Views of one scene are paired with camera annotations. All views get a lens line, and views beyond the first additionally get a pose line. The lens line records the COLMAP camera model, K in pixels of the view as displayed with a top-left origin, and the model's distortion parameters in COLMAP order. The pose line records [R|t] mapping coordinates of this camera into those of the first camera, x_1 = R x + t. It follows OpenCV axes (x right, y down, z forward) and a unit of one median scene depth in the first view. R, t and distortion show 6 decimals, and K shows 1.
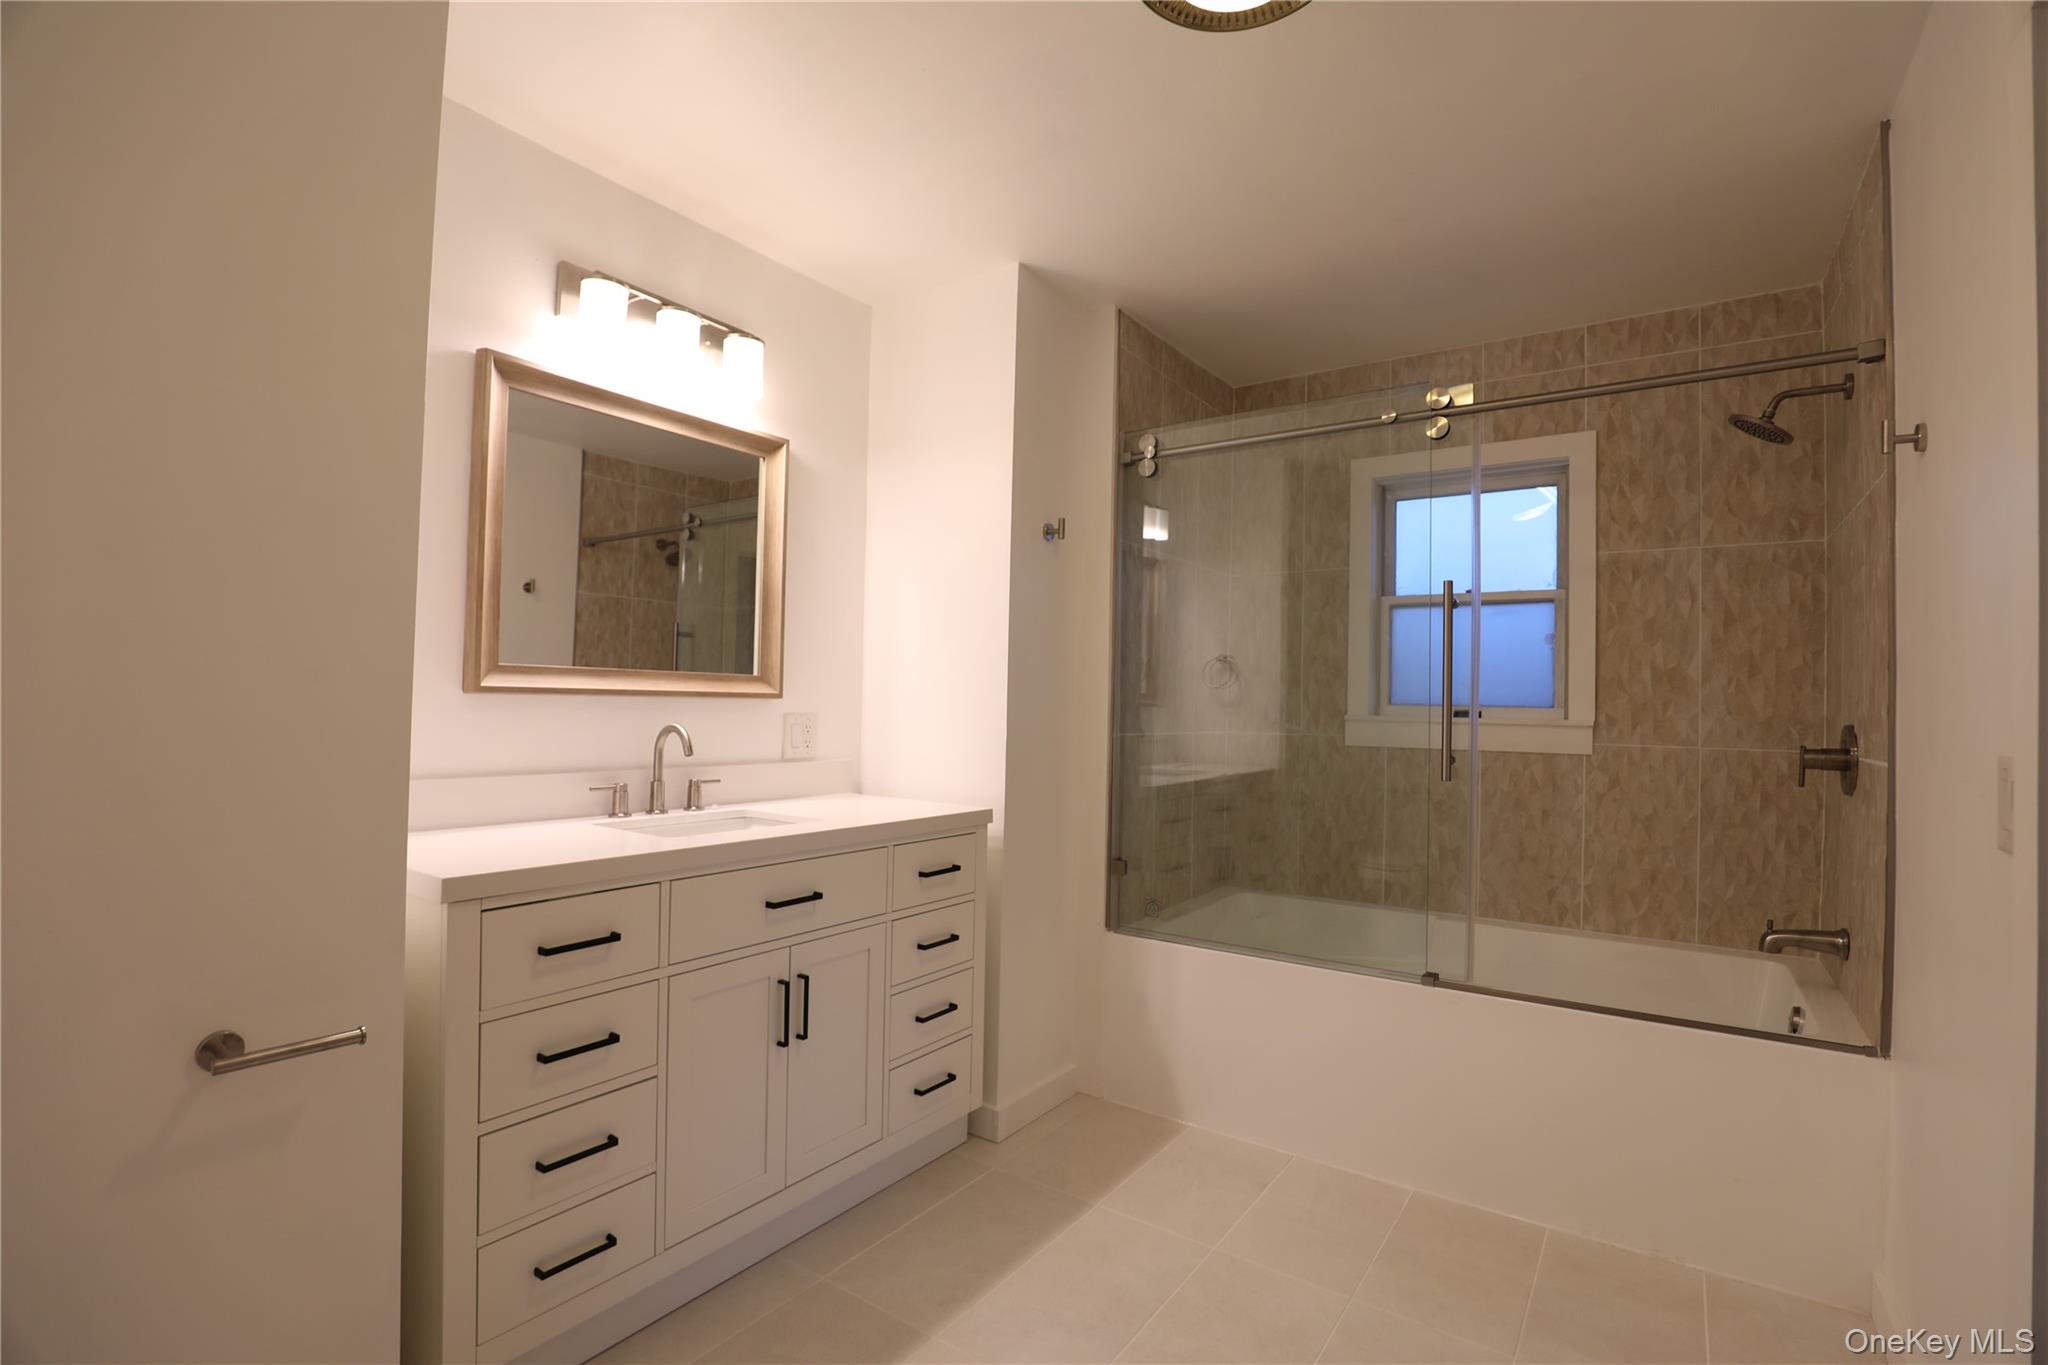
lens RADIAL K [[934.9, 0, 1017.5], [0, 934.9, 685.1], [0, 0, 1]] dist [-0.033798, 0.006351]
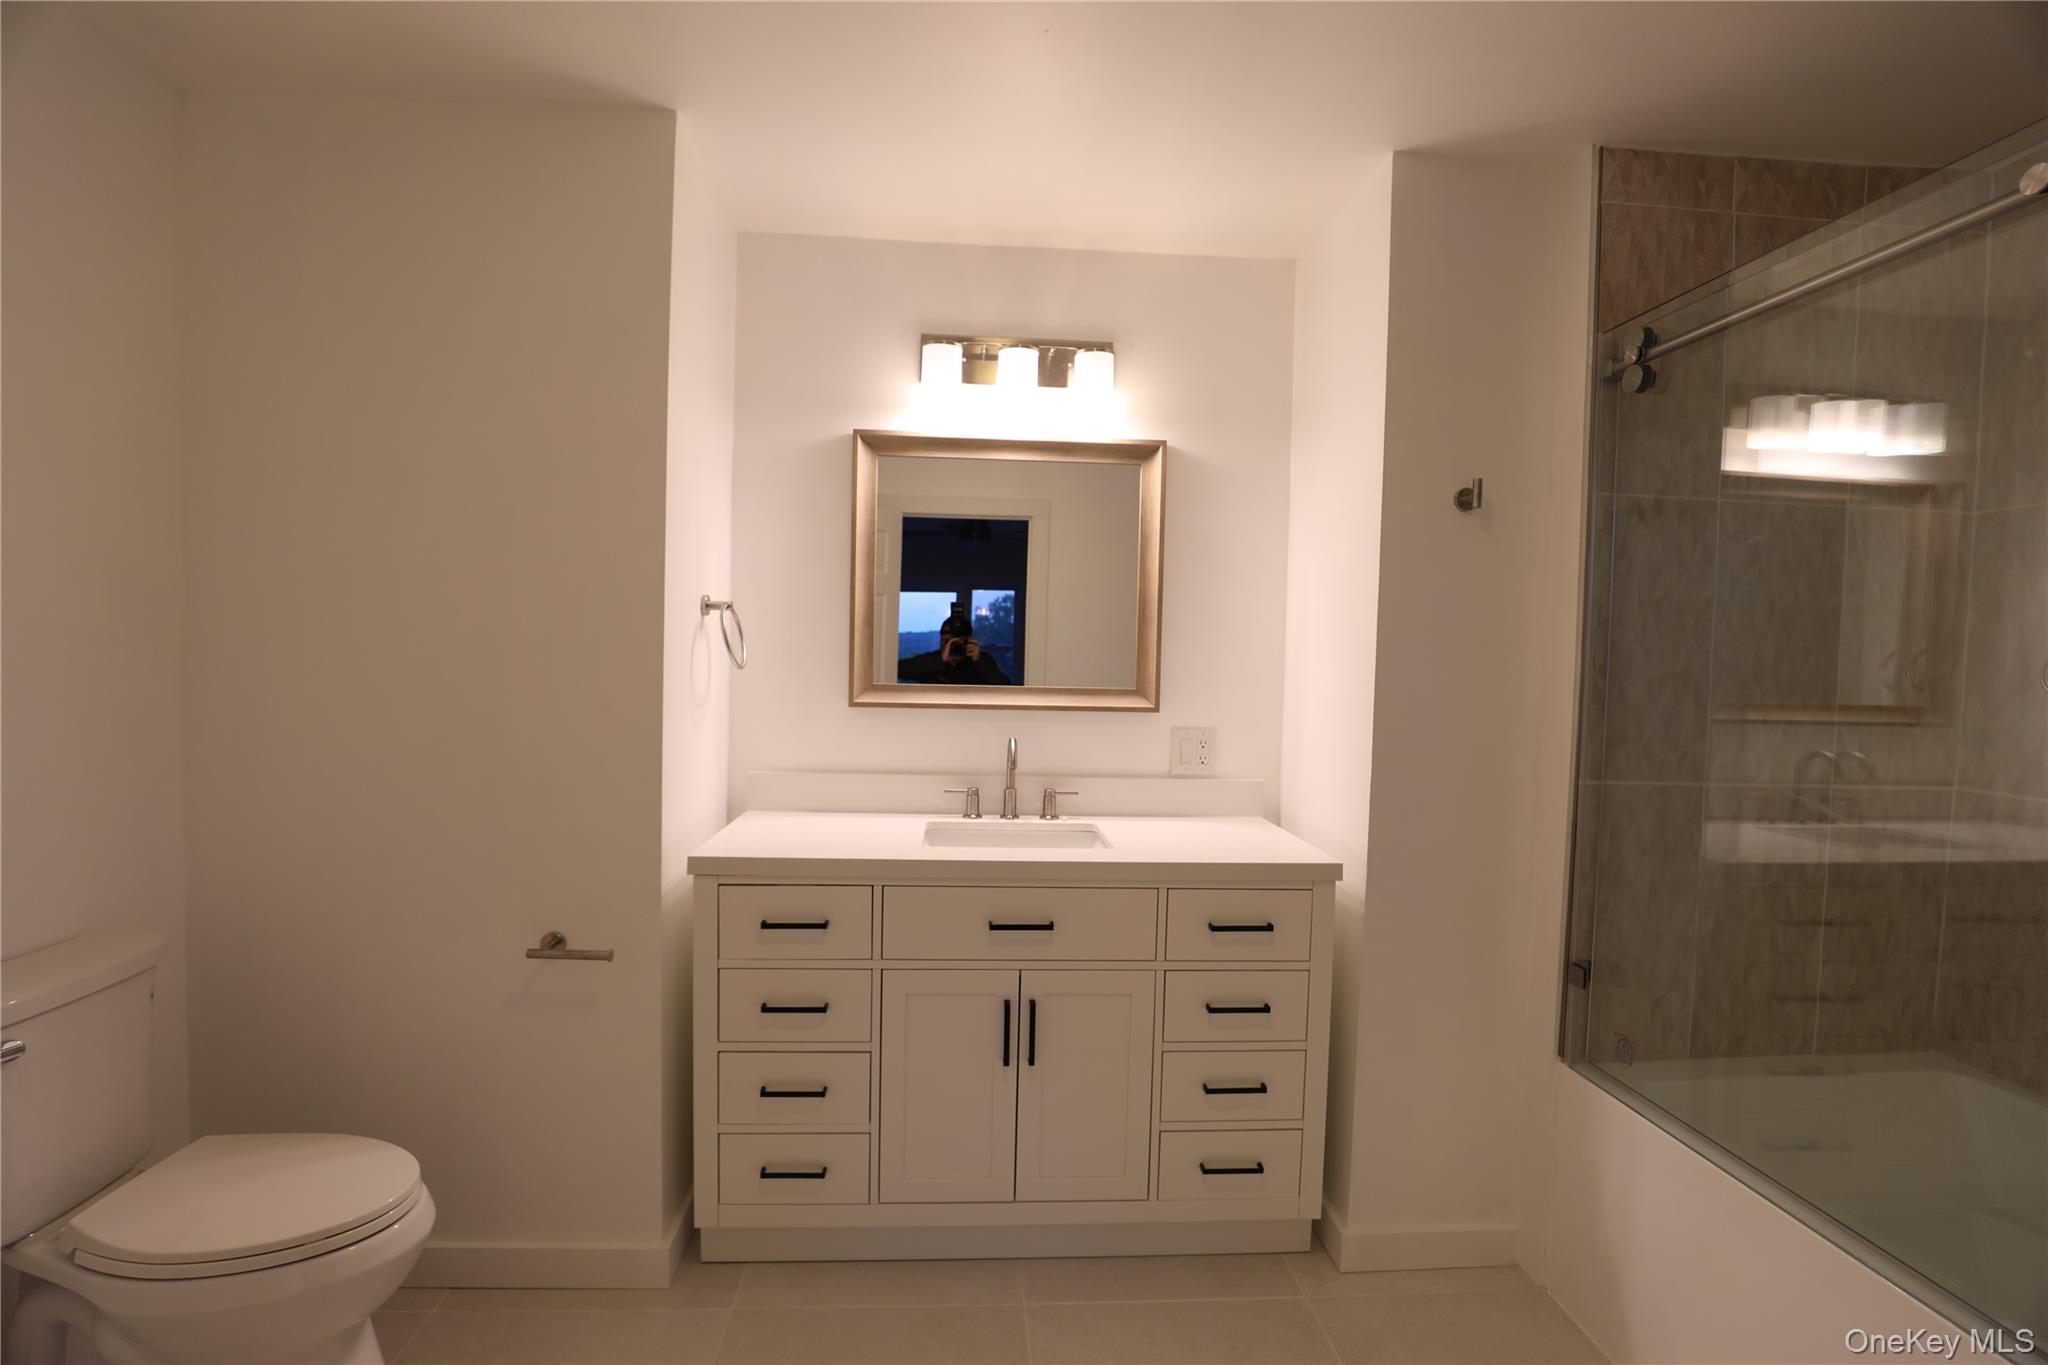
lens RADIAL K [[934.9, 0, 1017.5], [0, 934.9, 685.1], [0, 0, 1]] dist [-0.033798, 0.006351]
pose [[0.629180, 0.023343, -0.776909, 0.458461], [0.005119, 0.999403, 0.034173, -0.054125], [0.777243, -0.025478, 0.628685, 0.318521]]
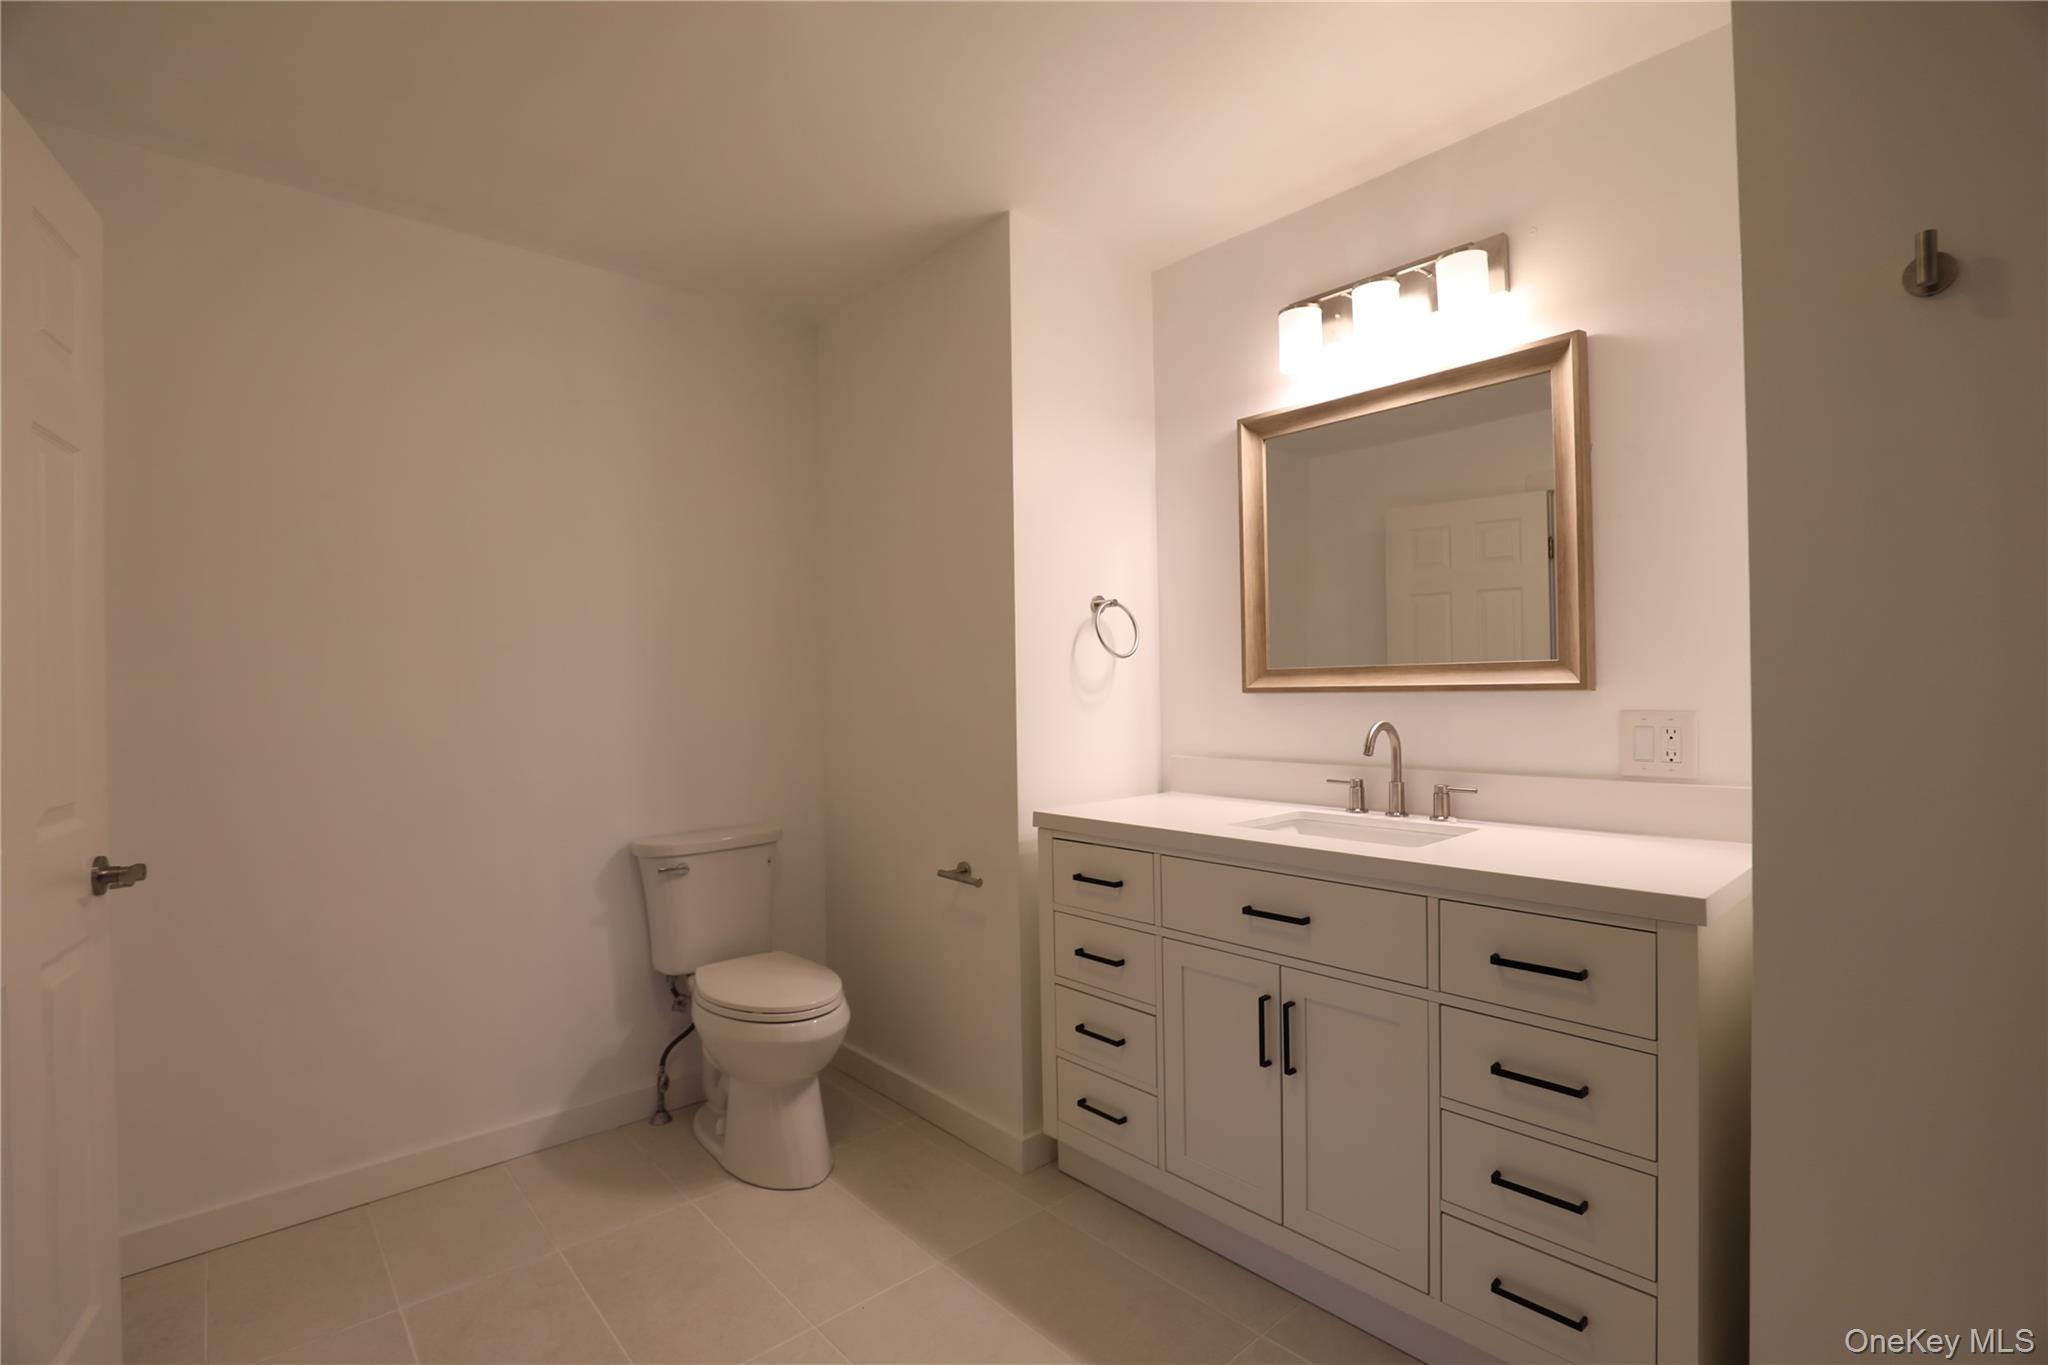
lens RADIAL K [[934.9, 0, 1017.5], [0, 934.9, 685.1], [0, 0, 1]] dist [-0.033798, 0.006351]
pose [[-0.226077, -0.018911, -0.973926, 0.613259], [0.031096, 0.999162, -0.026619, 0.018080], [0.973613, -0.036303, -0.225299, 0.830238]]
